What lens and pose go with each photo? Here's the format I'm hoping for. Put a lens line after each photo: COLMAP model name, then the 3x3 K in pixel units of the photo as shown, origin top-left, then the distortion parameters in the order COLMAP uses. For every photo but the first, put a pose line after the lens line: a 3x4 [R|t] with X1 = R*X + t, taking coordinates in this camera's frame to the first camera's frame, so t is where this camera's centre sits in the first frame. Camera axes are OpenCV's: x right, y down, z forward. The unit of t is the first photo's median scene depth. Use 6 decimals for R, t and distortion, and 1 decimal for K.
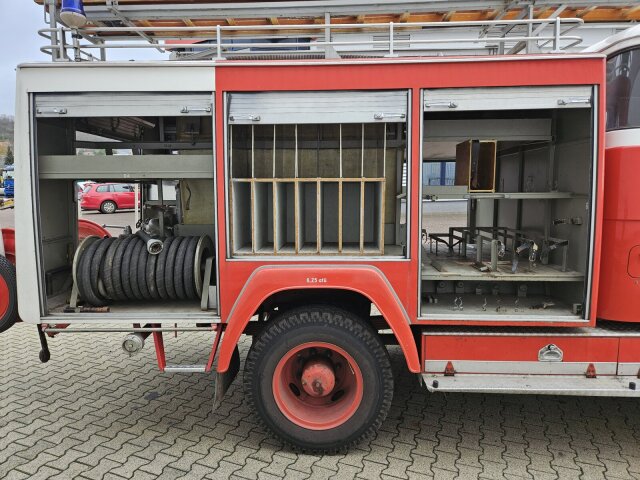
lens RADIAL K [[424.7, 0, 316.3], [0, 424.7, 235.9], [0, 0, 1]] dist [0.062404, -0.050506]
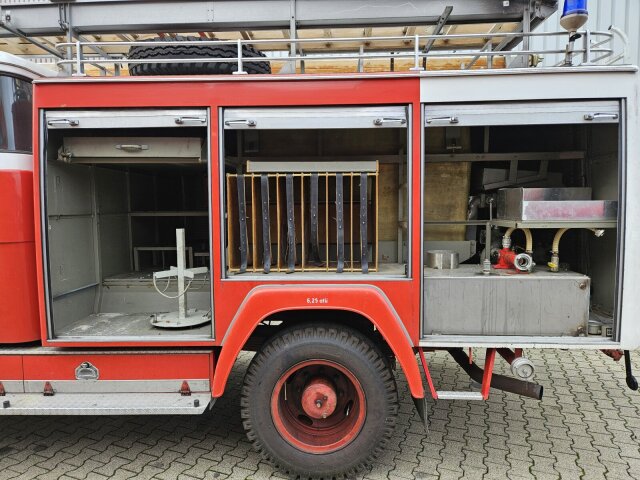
lens RADIAL K [[424.7, 0, 325.2], [0, 424.7, 235.9], [0, 0, 1]] dist [0.062404, -0.050506]
pose [[-0.999903, 0.013449, 0.003563, 0.011579], [0.013858, 0.985506, 0.169072, -0.261245], [-0.001237, 0.169105, -0.985597, 2.514524]]
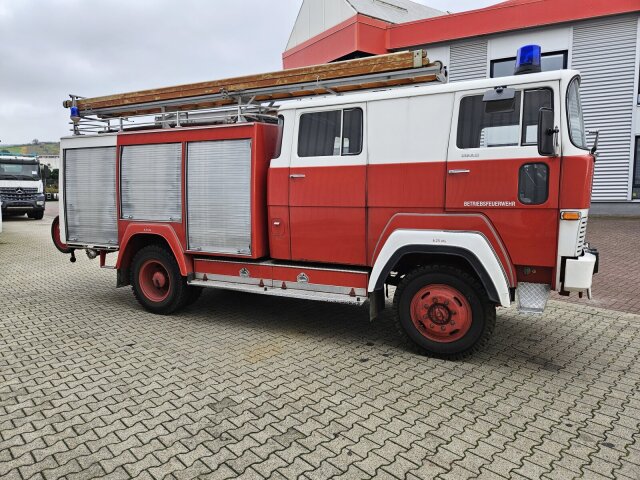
lens RADIAL K [[424.7, 0, 314.1], [0, 424.7, 239.2], [0, 0, 1]] dist [0.062404, -0.050506]
pose [[0.913177, 0.049481, -0.404549, 1.501512], [-0.047535, 0.998759, 0.014860, 0.070750], [0.404783, 0.005661, 0.914395, -0.601428]]
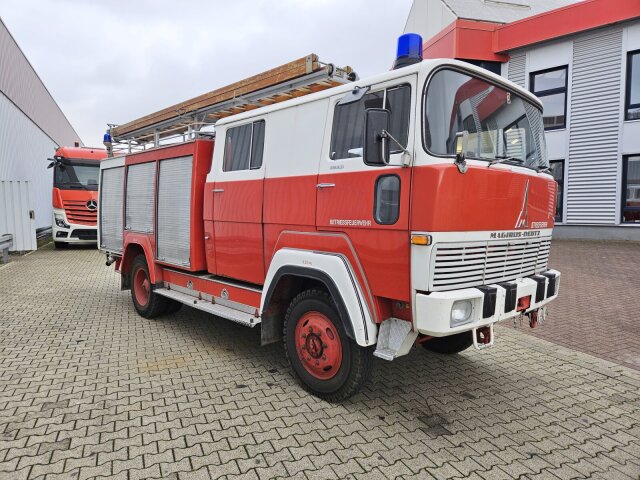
lens RADIAL K [[424.7, 0, 313.4], [0, 424.7, 240.4], [0, 0, 1]] dist [0.062404, -0.050506]
pose [[0.712024, 0.066199, -0.699027, 2.183391], [-0.090779, 0.995869, 0.001843, 0.008845], [0.696262, 0.062145, 0.715093, -0.039853]]
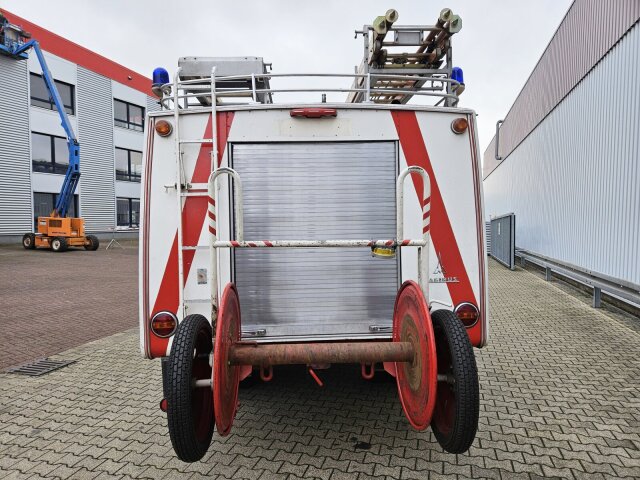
lens RADIAL K [[424.7, 0, 315.3], [0, 424.7, 239.1], [0, 0, 1]] dist [0.062404, -0.050506]
pose [[-0.082883, -0.031829, 0.996051, -1.580111], [0.118648, 0.992066, 0.041574, -0.152928], [-0.989471, 0.121625, -0.078449, 1.374281]]
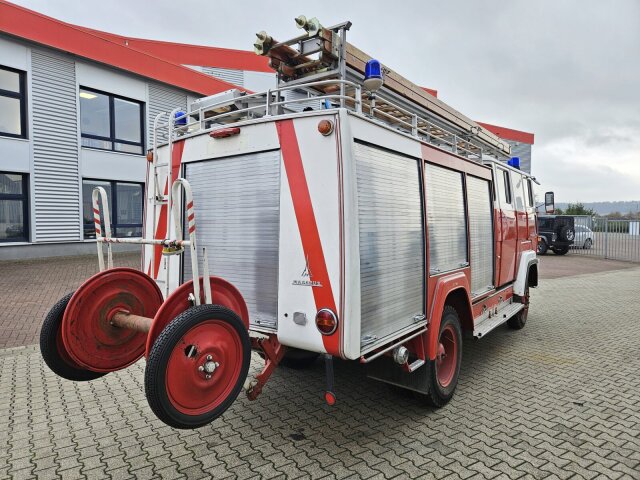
lens RADIAL K [[424.7, 0, 318.7], [0, 424.7, 235.7], [0, 0, 1]] dist [0.062404, -0.050506]
pose [[0.560510, -0.013953, 0.828030, -1.425192], [0.087926, 0.995209, -0.042748, -0.049013], [-0.823467, 0.096766, 0.559051, 0.448264]]
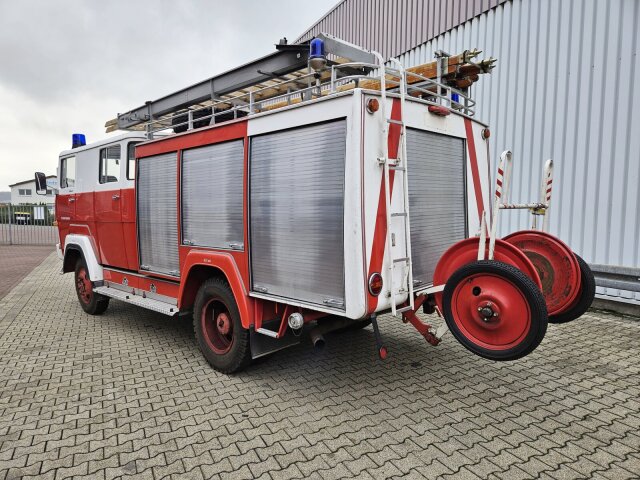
lens RADIAL K [[424.7, 0, 314.0], [0, 424.7, 238.3], [0, 0, 1]] dist [0.062404, -0.050506]
pose [[-0.747466, -0.032340, 0.663512, -1.192342], [0.089353, 0.984843, 0.148660, -0.245338], [-0.658263, 0.170405, -0.733247, 2.504237]]
